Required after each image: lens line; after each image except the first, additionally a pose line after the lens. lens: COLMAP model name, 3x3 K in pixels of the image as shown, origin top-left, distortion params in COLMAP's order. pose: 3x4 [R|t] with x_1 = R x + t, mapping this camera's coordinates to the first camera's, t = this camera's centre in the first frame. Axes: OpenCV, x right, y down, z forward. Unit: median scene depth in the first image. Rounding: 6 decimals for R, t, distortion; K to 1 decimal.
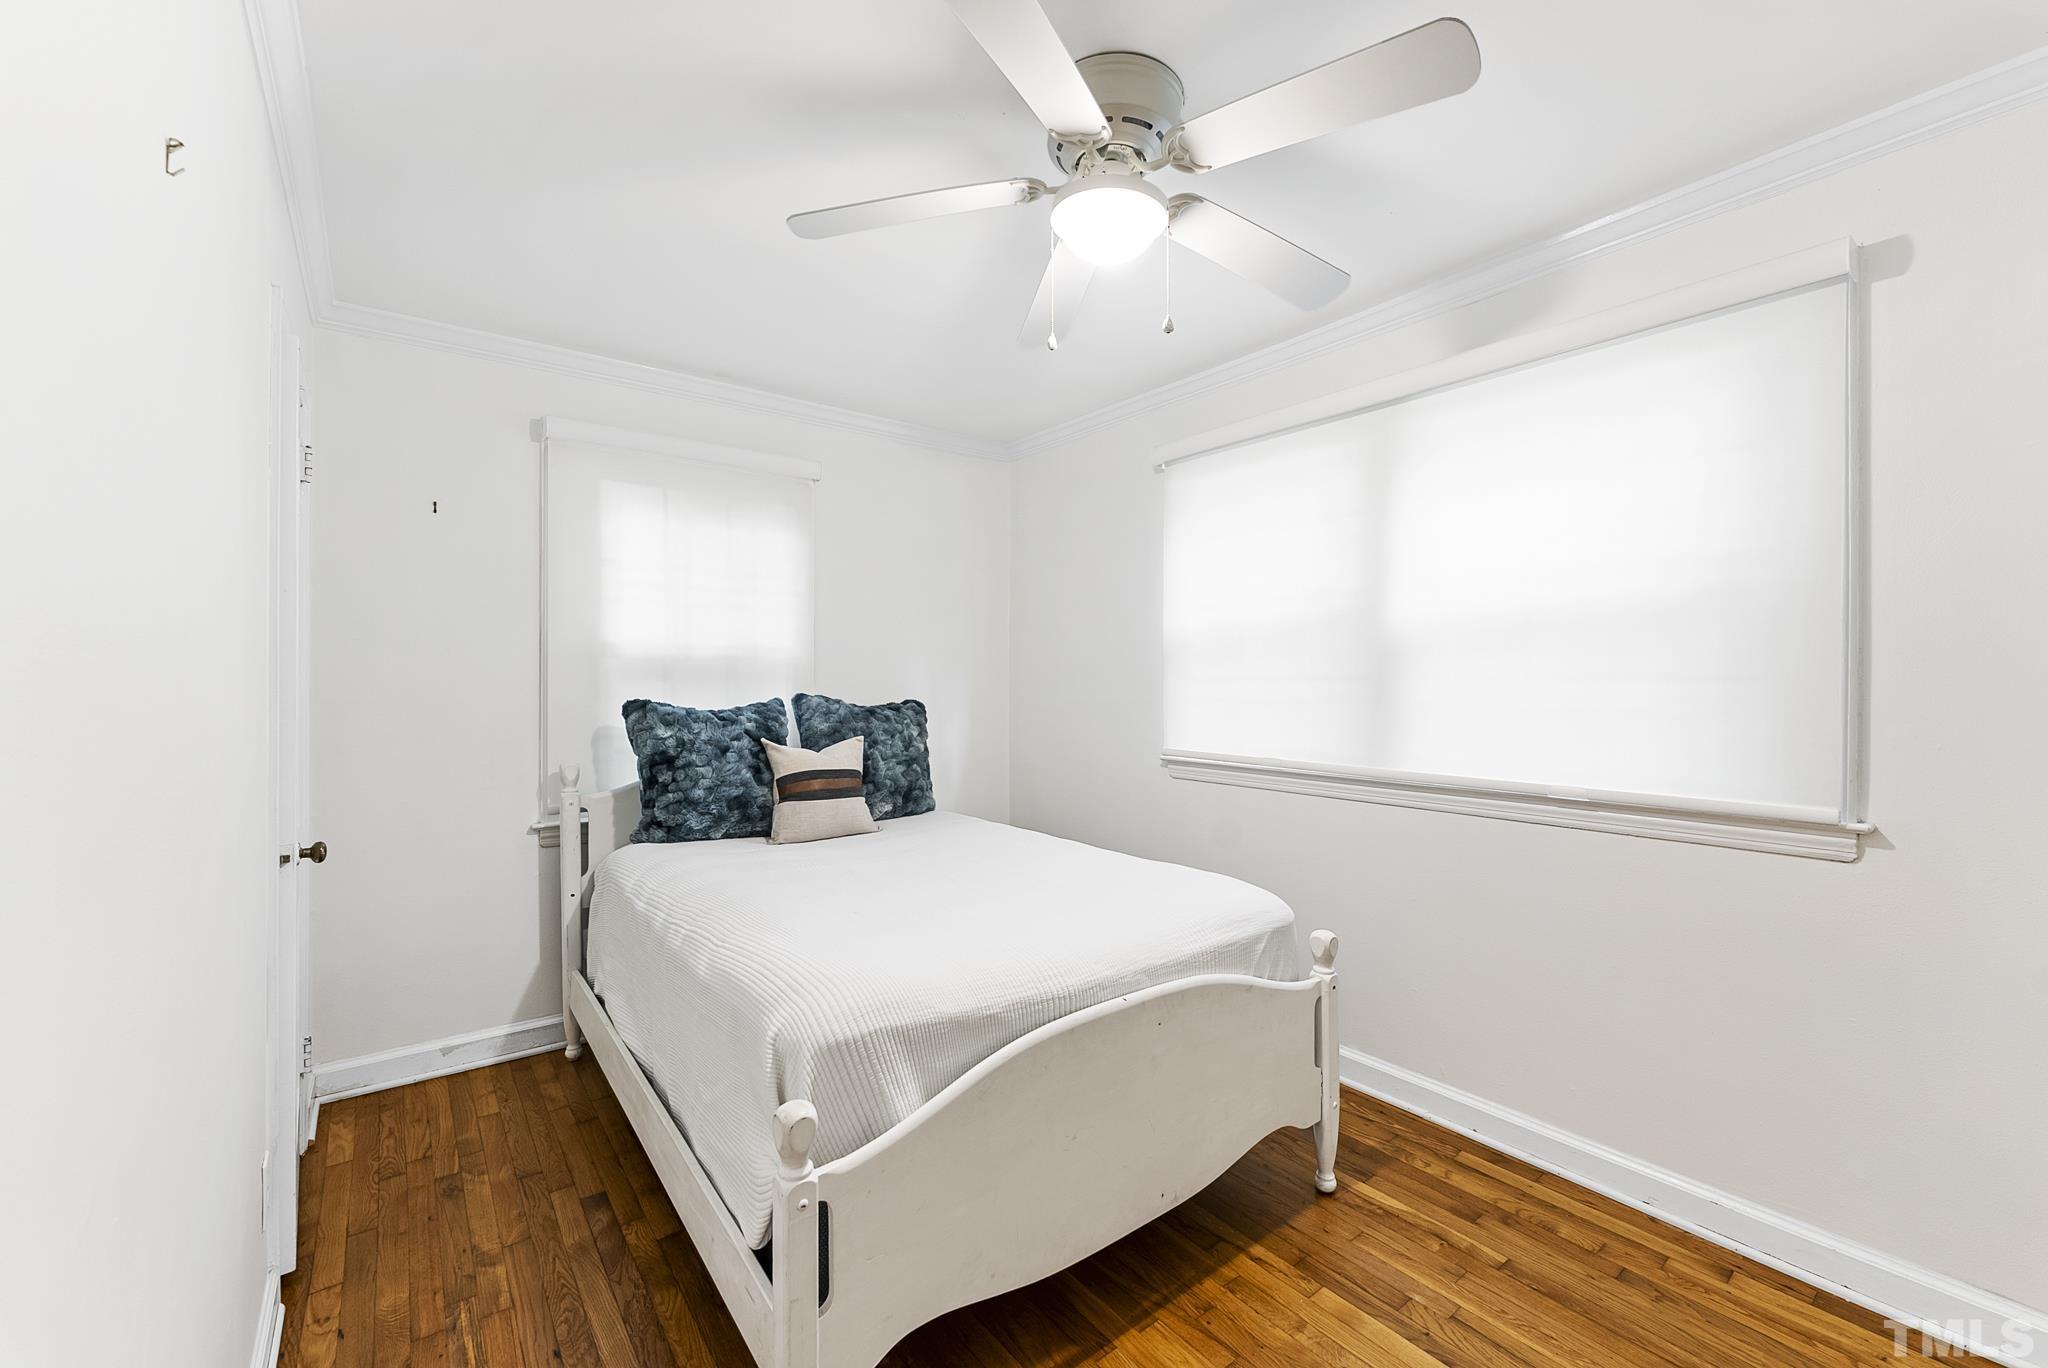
lens RADIAL K [[835.8, 0, 1017.1], [0, 835.8, 685.5], [0, 0, 1]] dist [0.002253, -0.000179]
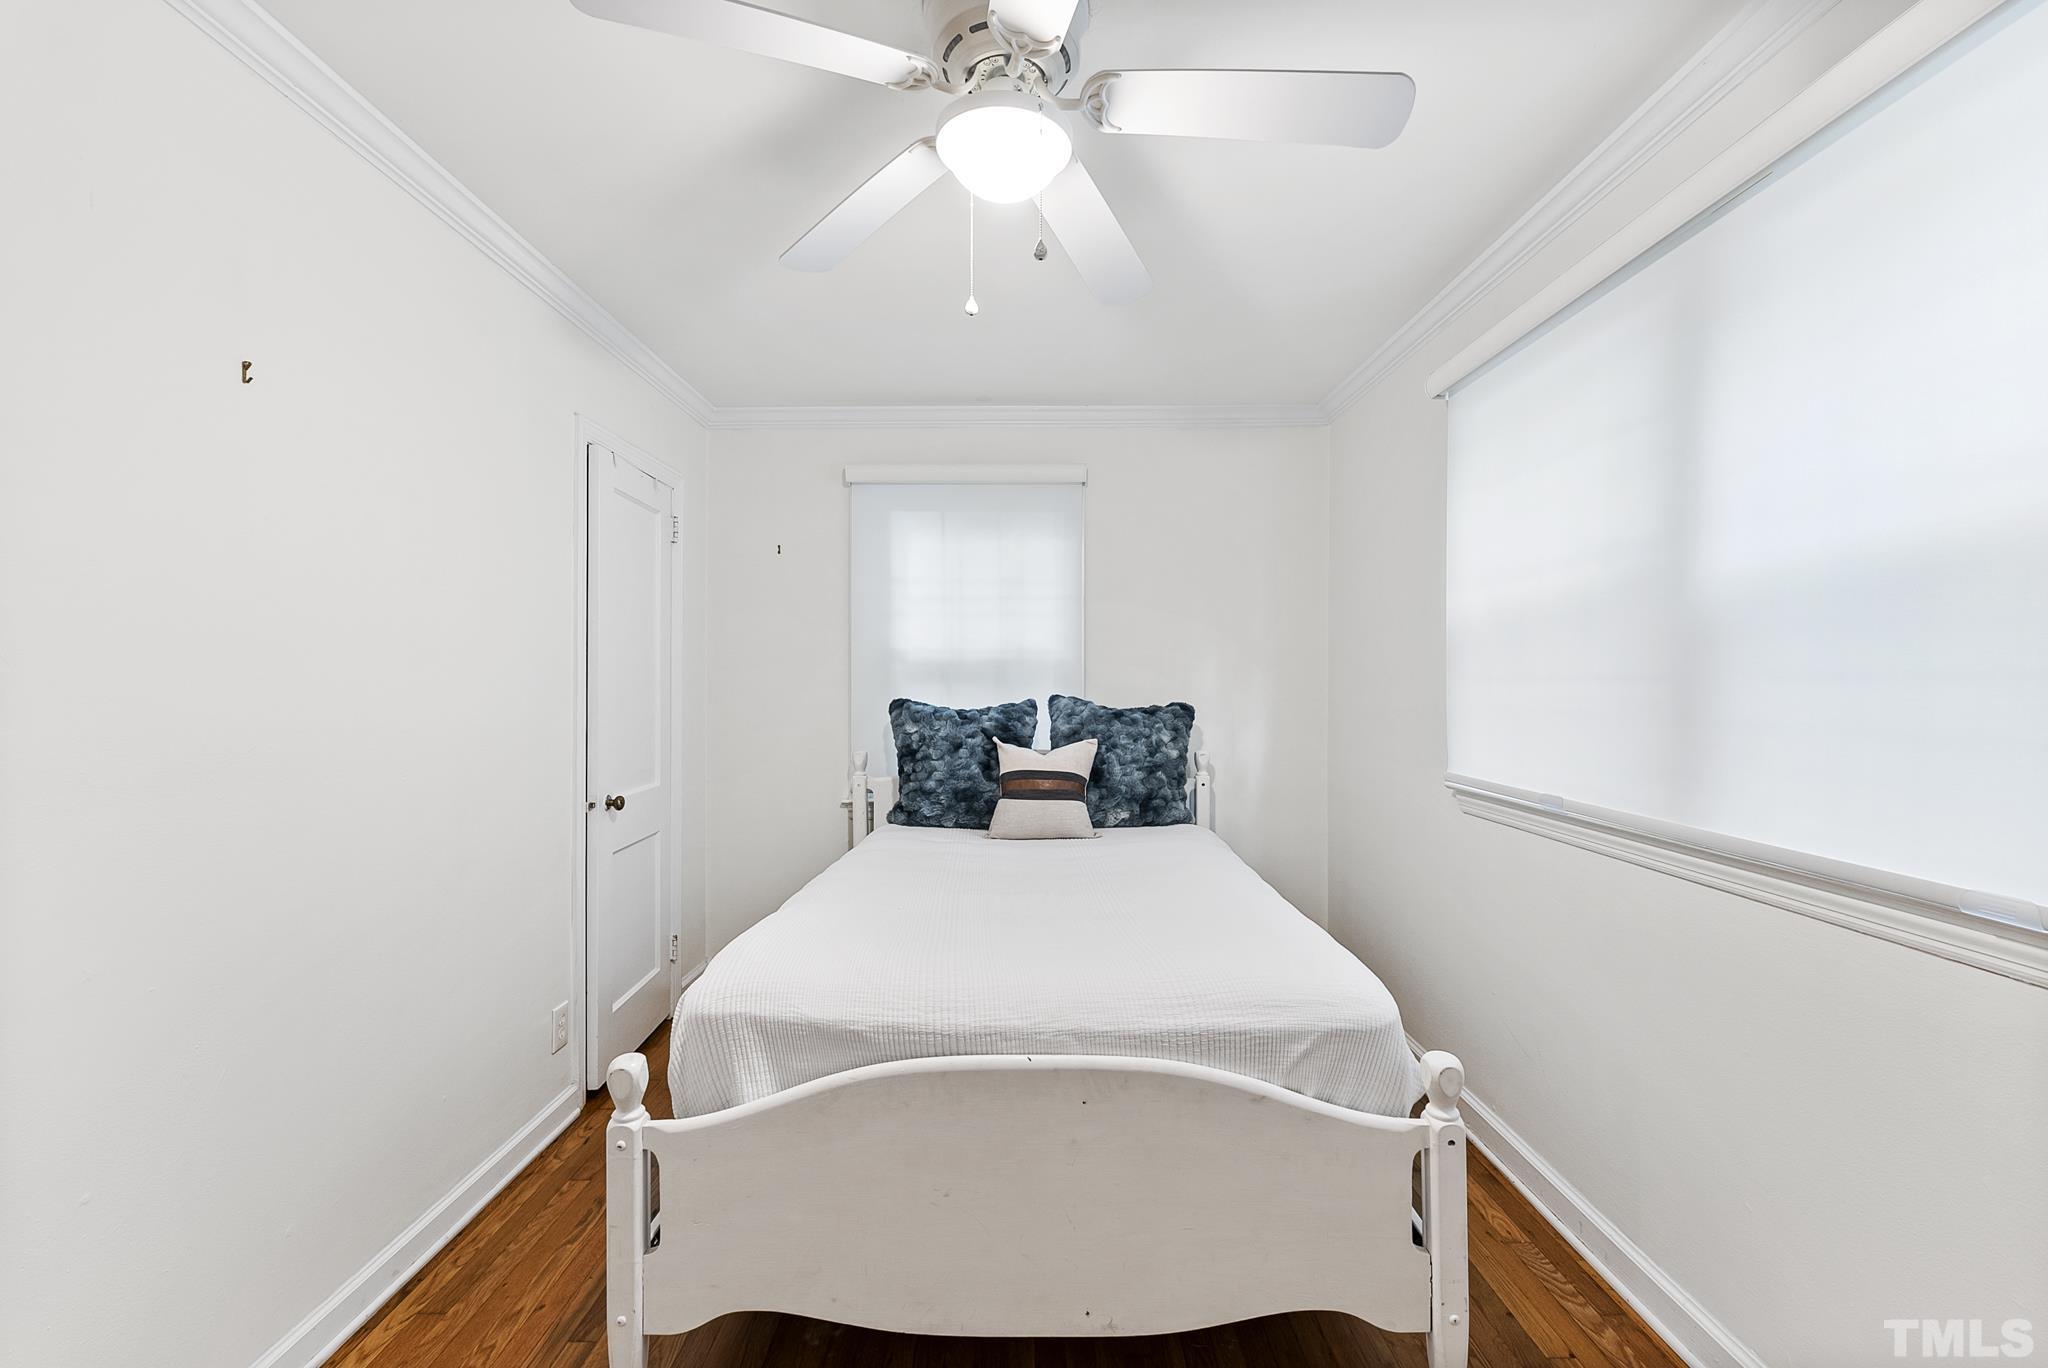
lens RADIAL K [[835.8, 0, 1017.8], [0, 835.8, 687.5], [0, 0, 1]] dist [0.002253, -0.000179]
pose [[0.788578, 0.003819, -0.614923, 0.368209], [-0.002793, 0.999993, 0.002630, -0.002135], [0.614929, -0.000356, 0.788583, 0.186211]]
